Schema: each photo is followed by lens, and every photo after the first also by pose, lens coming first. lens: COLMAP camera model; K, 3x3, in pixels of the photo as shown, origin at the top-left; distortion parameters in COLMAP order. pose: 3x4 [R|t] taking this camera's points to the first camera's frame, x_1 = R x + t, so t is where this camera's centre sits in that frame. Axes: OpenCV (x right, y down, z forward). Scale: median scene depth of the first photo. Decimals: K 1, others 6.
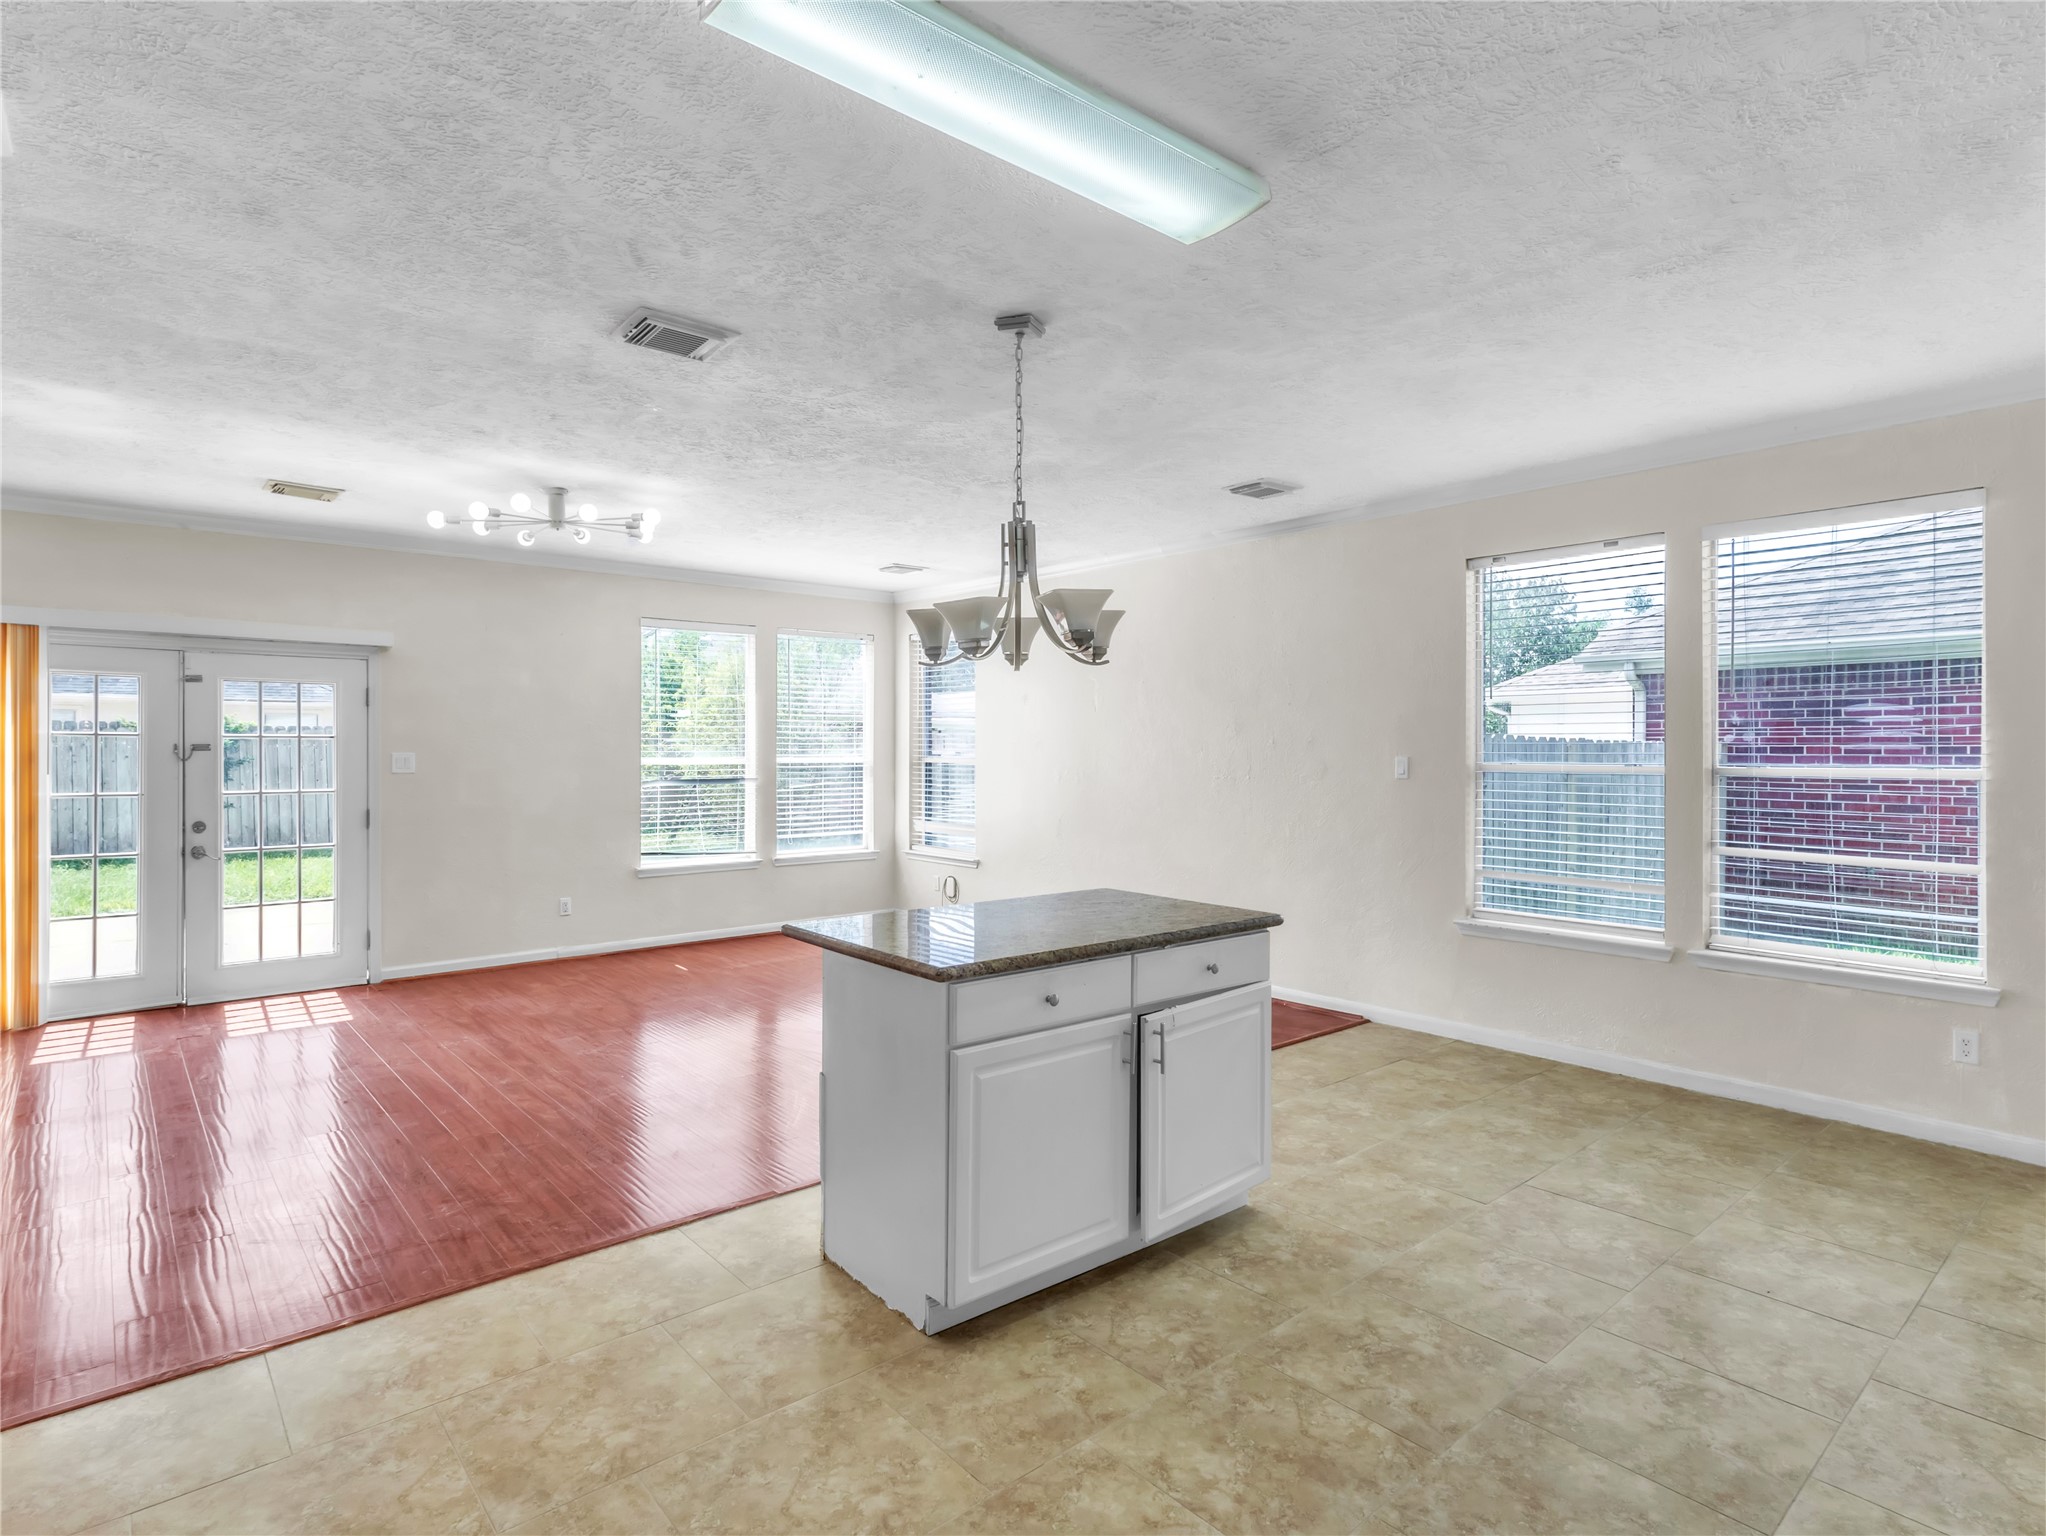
lens RADIAL K [[1060.8, 0, 1019.8], [0, 1060.8, 748.4], [0, 0, 1]] dist [-0.002597, -0.000184]
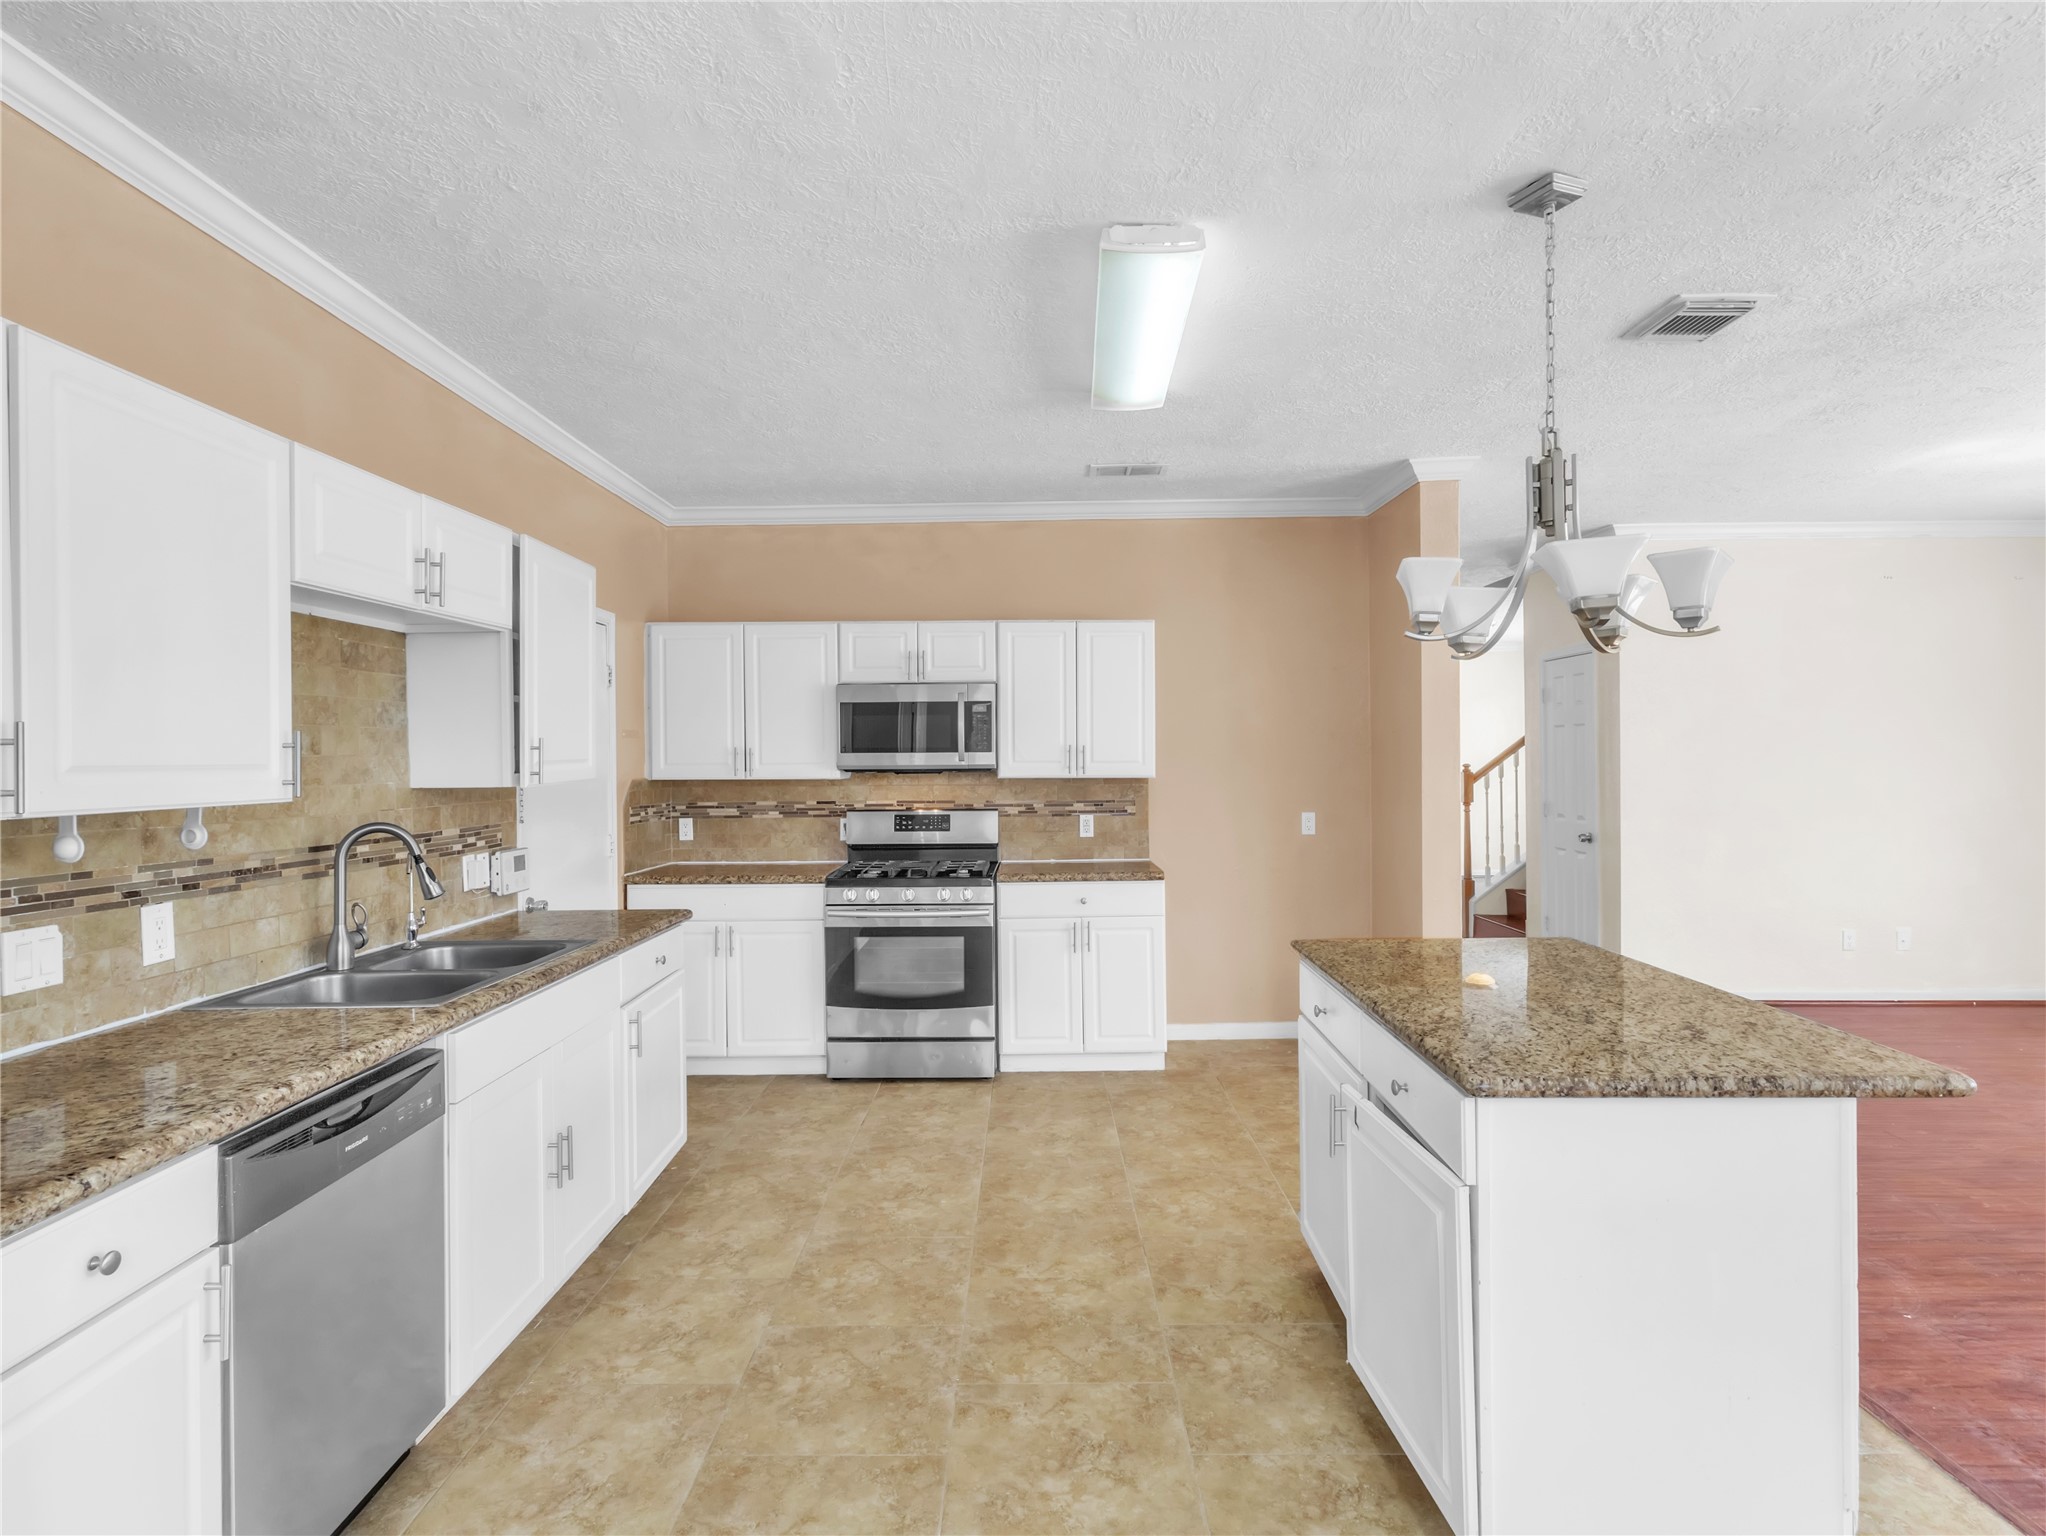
lens RADIAL K [[1060.8, 0, 1019.8], [0, 1060.8, 748.4], [0, 0, 1]] dist [-0.002597, -0.000184]
pose [[-0.659261, -0.004296, -0.751902, 0.814798], [0.006476, 0.999914, -0.011390, -0.001127], [0.751886, -0.012378, -0.659177, 1.218154]]
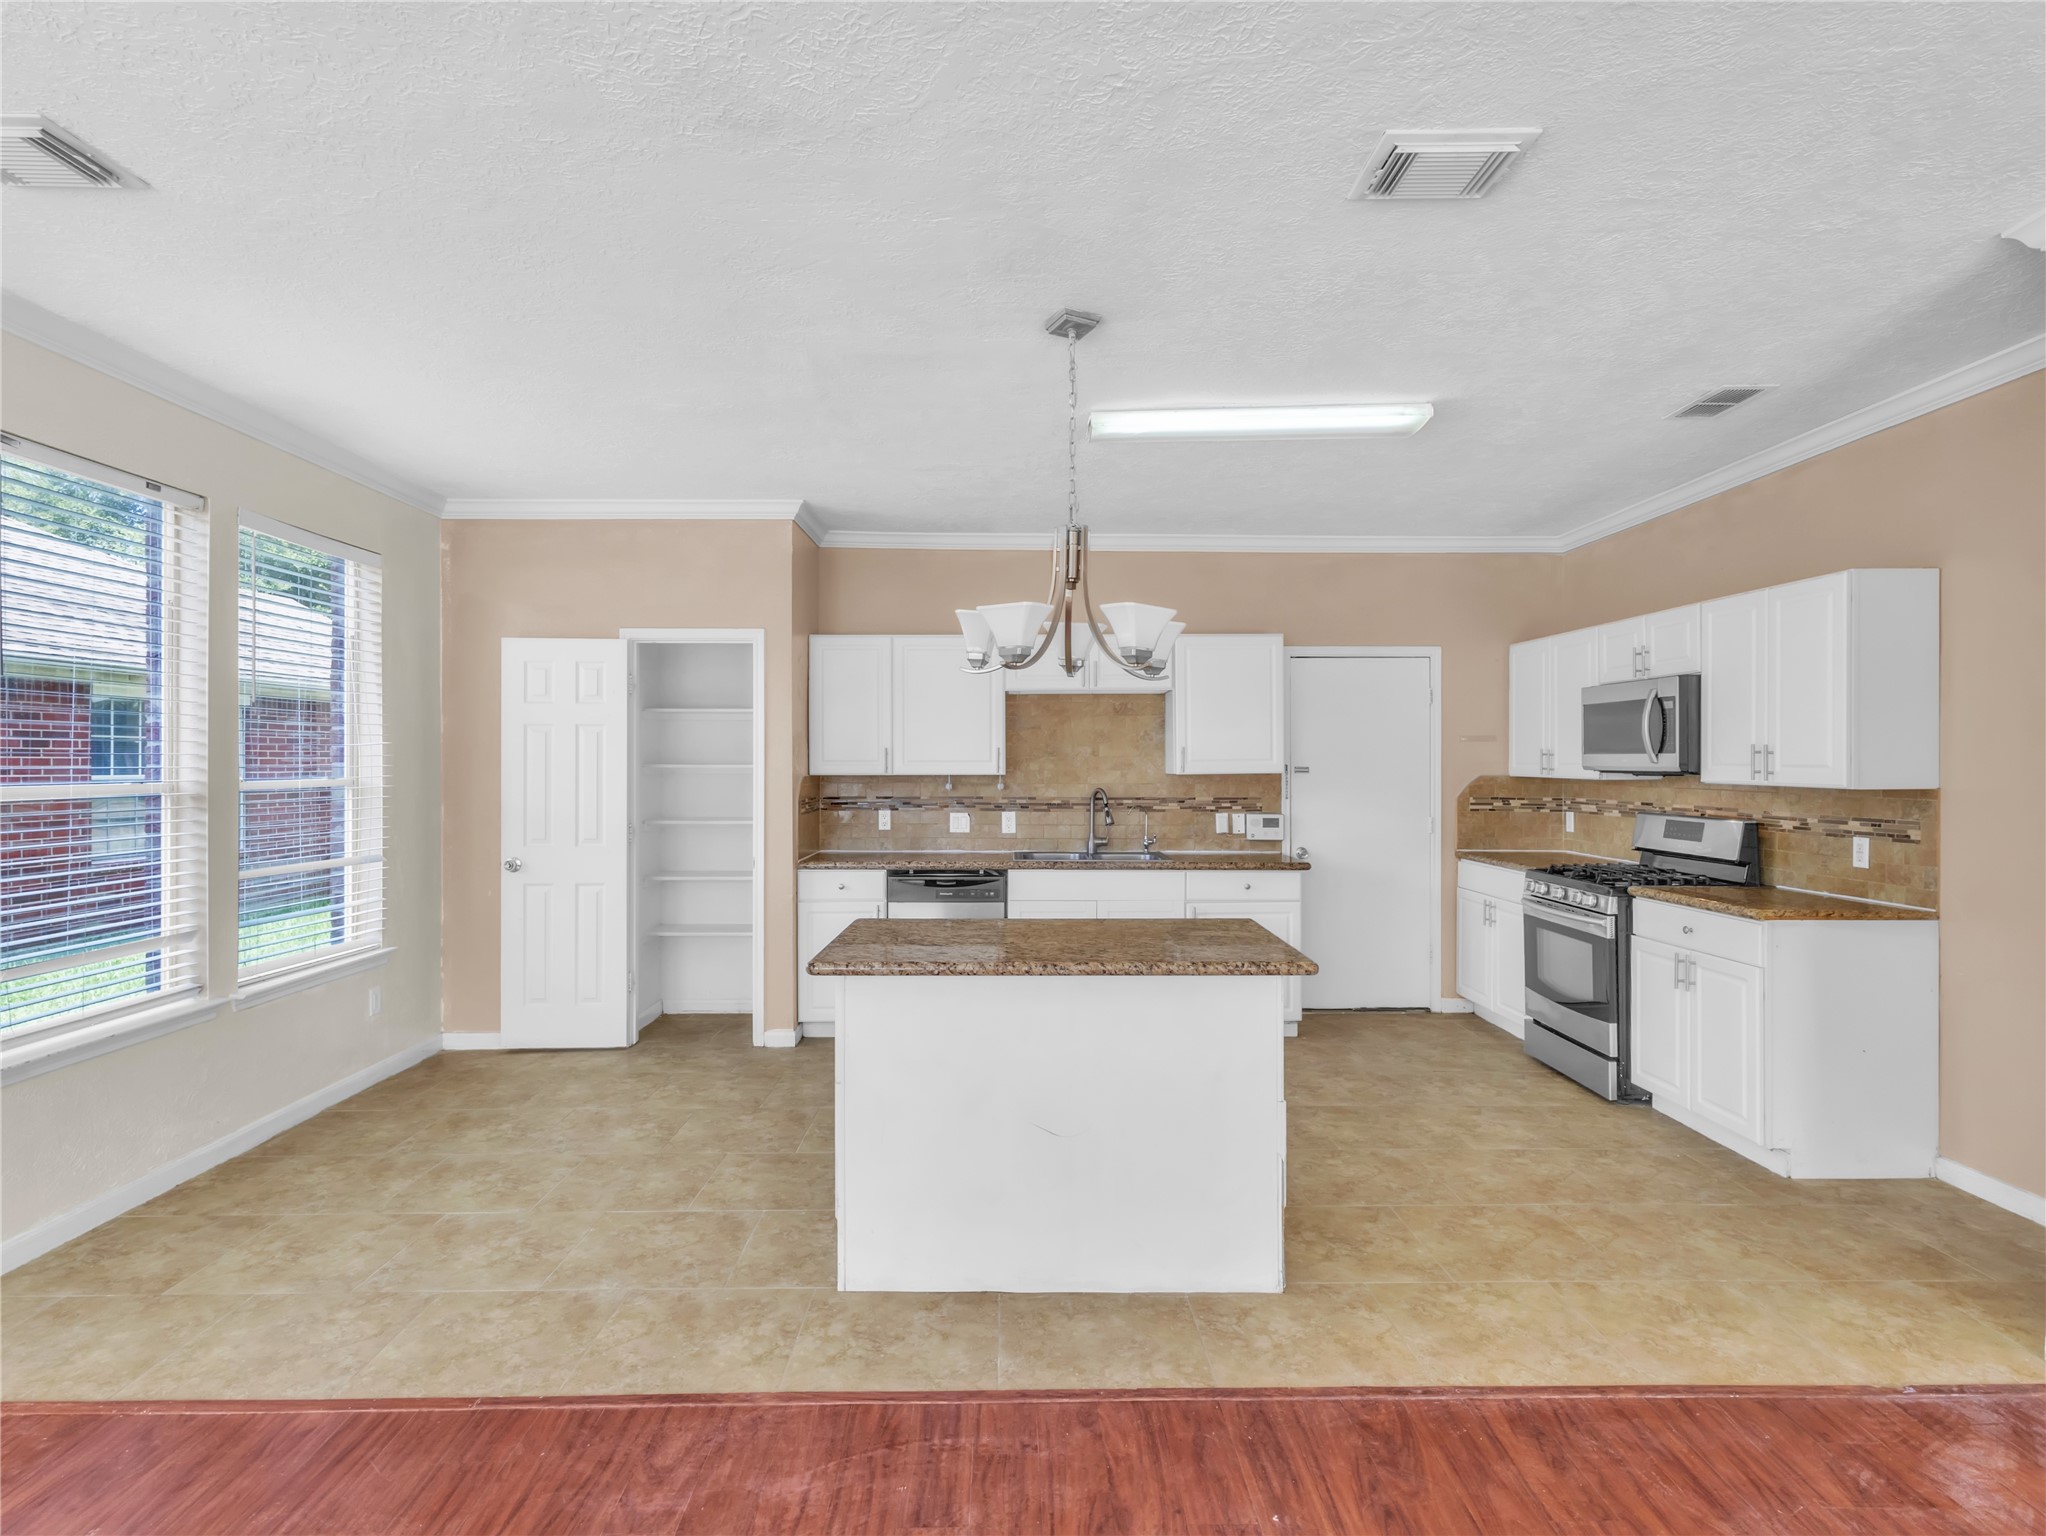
lens RADIAL K [[1060.8, 0, 1019.8], [0, 1060.8, 748.4], [0, 0, 1]] dist [-0.002597, -0.000184]
pose [[-0.764962, 0.005192, 0.644055, -0.586380], [-0.002426, 0.999937, -0.010943, -0.002507], [-0.644071, -0.009934, -0.764901, 1.774902]]
